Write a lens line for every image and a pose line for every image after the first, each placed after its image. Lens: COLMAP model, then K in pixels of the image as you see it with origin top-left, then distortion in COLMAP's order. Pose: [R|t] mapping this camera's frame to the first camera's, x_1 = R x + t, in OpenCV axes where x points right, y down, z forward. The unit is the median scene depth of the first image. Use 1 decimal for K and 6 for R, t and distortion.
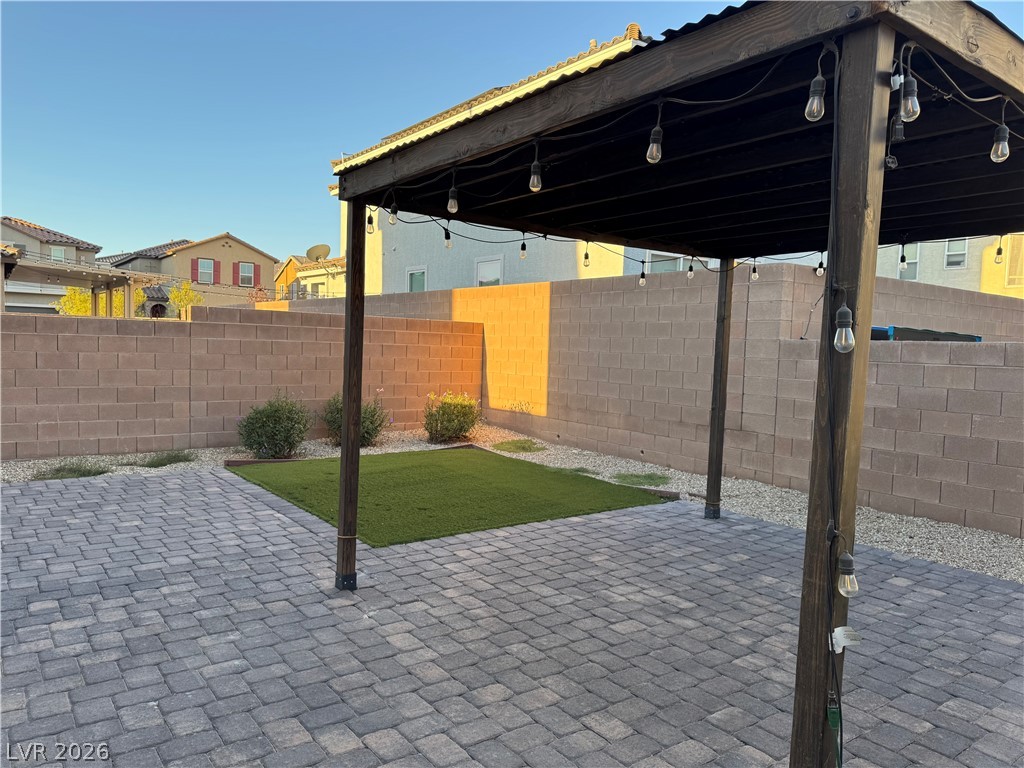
lens RADIAL K [[721.9, 0, 507.5], [0, 721.9, 385.0], [0, 0, 1]] dist [0.048841, -0.058420]
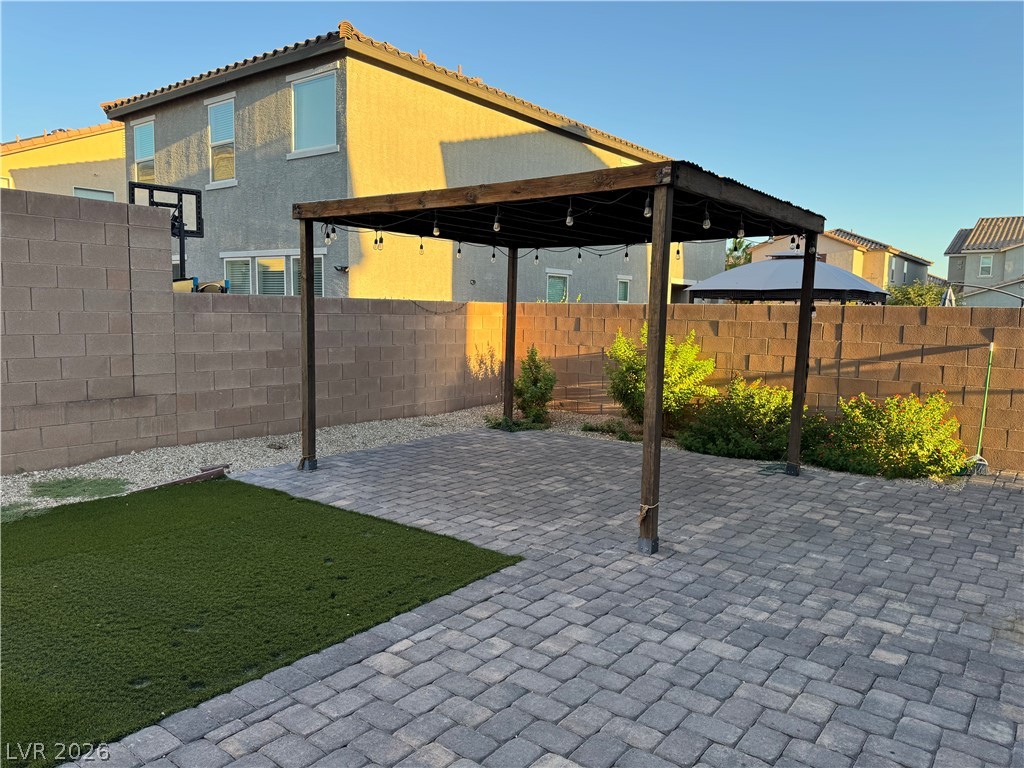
lens RADIAL K [[721.9, 0, 506.9], [0, 721.9, 386.5], [0, 0, 1]] dist [0.048841, -0.058420]
pose [[-0.264475, -0.141331, 0.953980, -1.012703], [0.028347, 0.987637, 0.154176, -0.115291], [-0.963976, 0.067818, -0.257199, 1.284045]]
